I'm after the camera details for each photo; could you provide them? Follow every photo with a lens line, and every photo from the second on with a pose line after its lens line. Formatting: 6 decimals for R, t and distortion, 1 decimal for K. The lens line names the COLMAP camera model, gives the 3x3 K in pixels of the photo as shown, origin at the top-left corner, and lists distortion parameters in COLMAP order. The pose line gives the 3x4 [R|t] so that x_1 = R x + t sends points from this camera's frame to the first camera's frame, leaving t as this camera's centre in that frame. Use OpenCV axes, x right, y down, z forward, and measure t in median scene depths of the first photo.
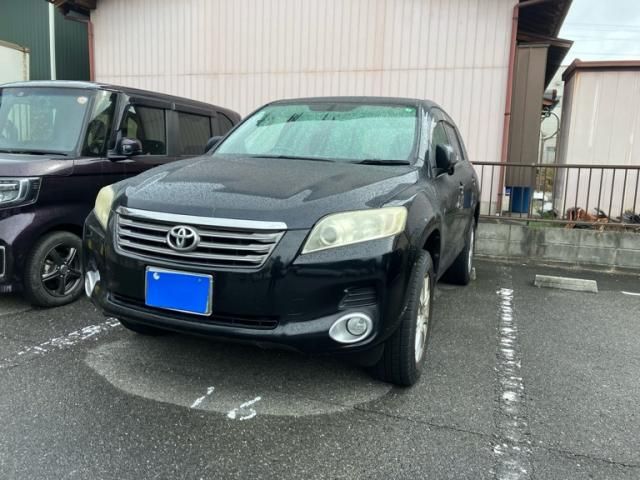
lens RADIAL K [[531.2, 0, 309.7], [0, 531.2, 224.4], [0, 0, 1]] dist [0.025800, -0.002753]
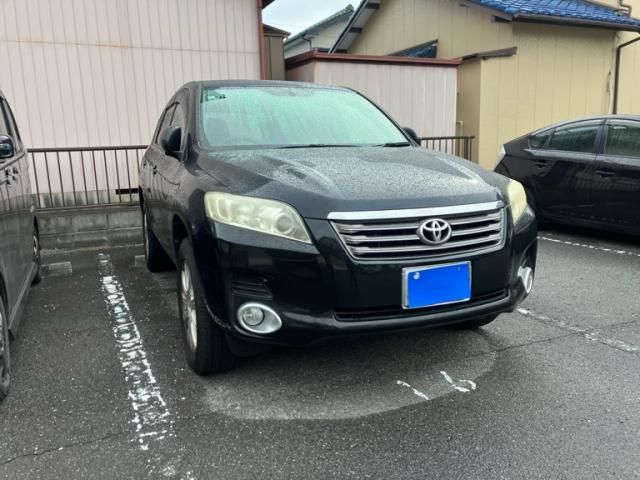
lens RADIAL K [[531.2, 0, 320.3], [0, 531.2, 240.6], [0, 0, 1]] dist [0.025800, -0.002753]
pose [[0.712367, -0.177842, 0.678901, -0.967102], [0.136015, 0.984004, 0.115046, -0.089834], [-0.688501, 0.010386, 0.725161, 0.403530]]
